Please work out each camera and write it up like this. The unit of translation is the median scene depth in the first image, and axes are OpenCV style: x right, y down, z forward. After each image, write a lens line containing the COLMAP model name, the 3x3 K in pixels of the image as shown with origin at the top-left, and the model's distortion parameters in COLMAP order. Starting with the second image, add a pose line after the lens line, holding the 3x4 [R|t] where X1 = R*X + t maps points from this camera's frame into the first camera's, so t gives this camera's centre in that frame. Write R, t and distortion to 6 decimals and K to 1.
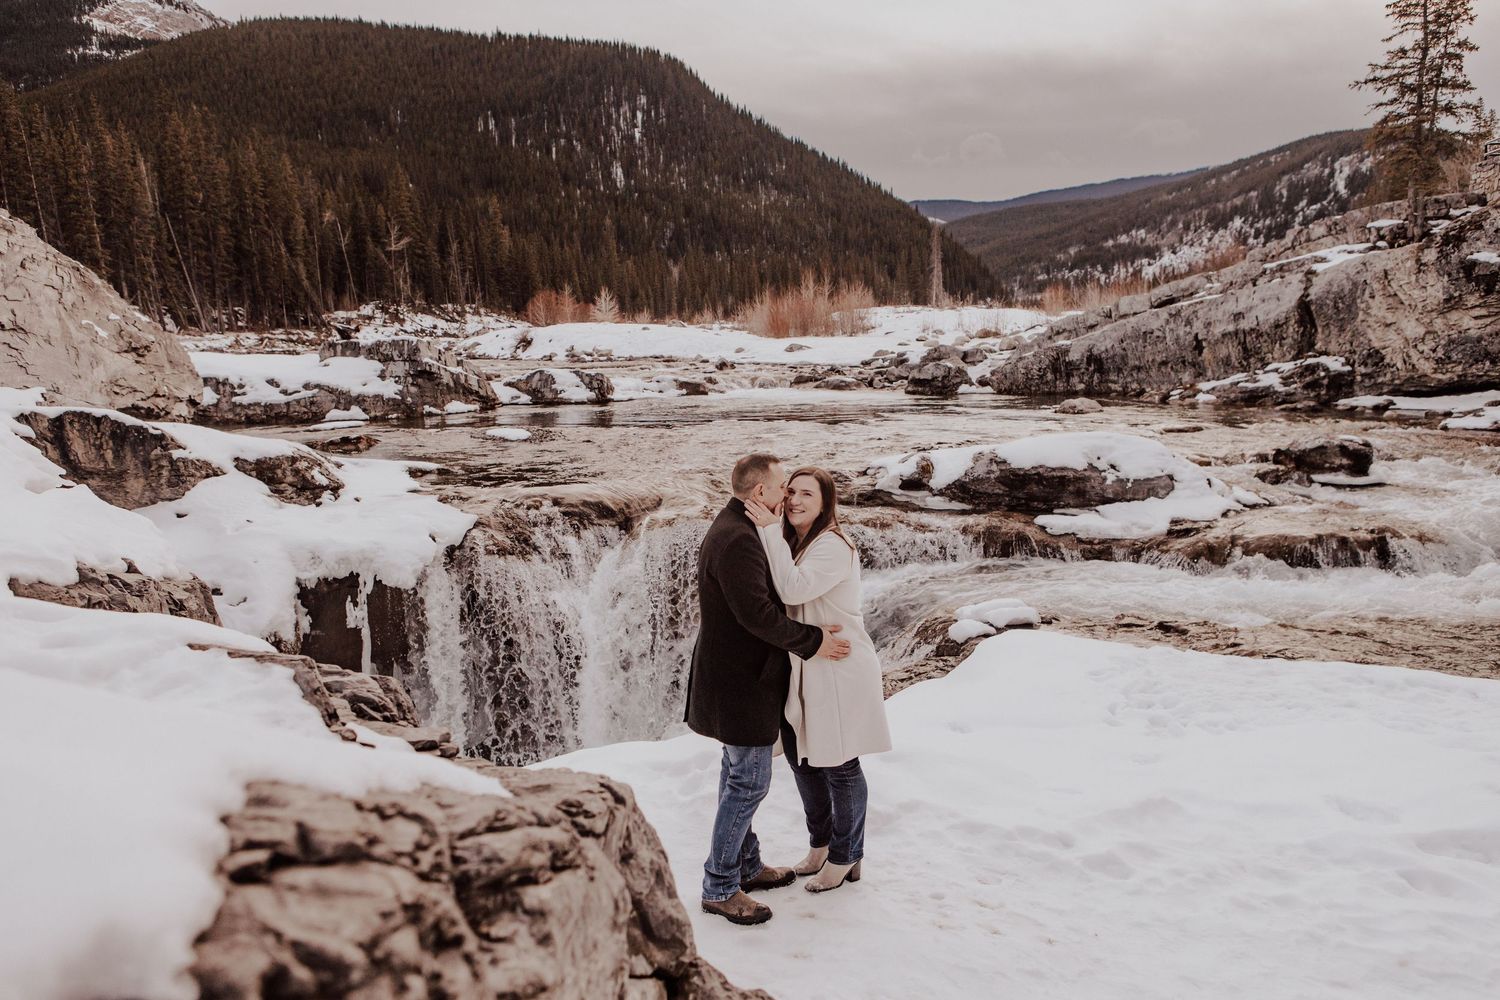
lens RADIAL K [[2027.7, 0, 750.0], [0, 2027.7, 500.0], [0, 0, 1]] dist [0.015372, 0.004988]
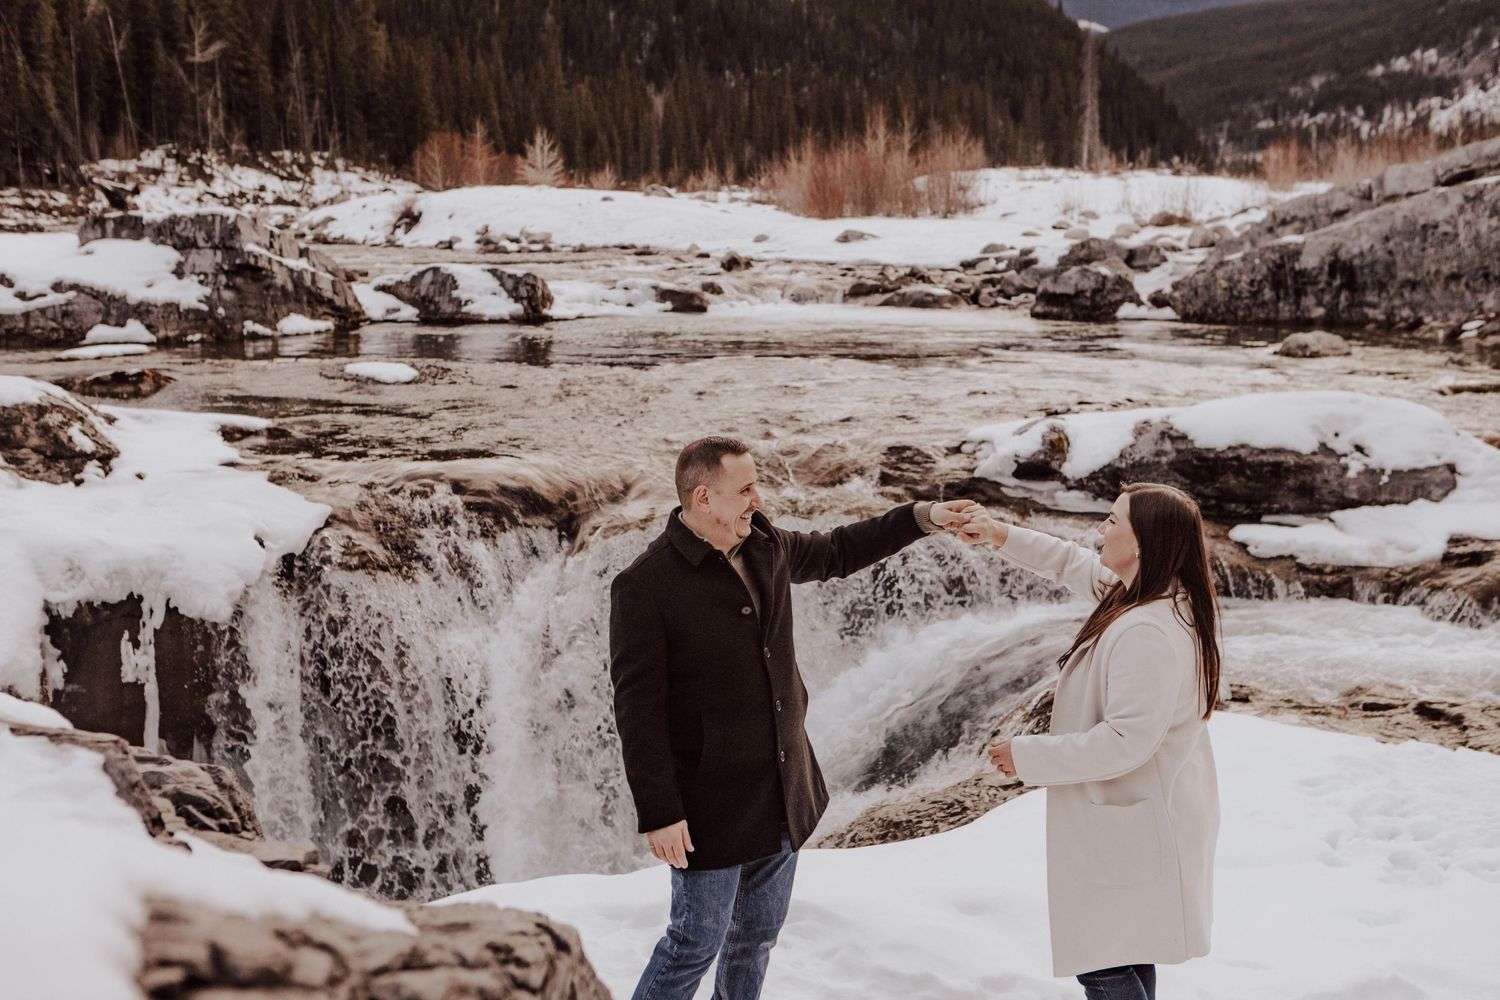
lens RADIAL K [[3847.9, 0, 750.0], [0, 3847.9, 500.0], [0, 0, 1]] dist [-0.141127, -0.228574]
pose [[0.999683, 0.022592, -0.011121, 0.006314], [-0.022391, 0.999589, 0.017915, -0.016303], [0.011521, -0.017660, 0.999778, -0.157071]]
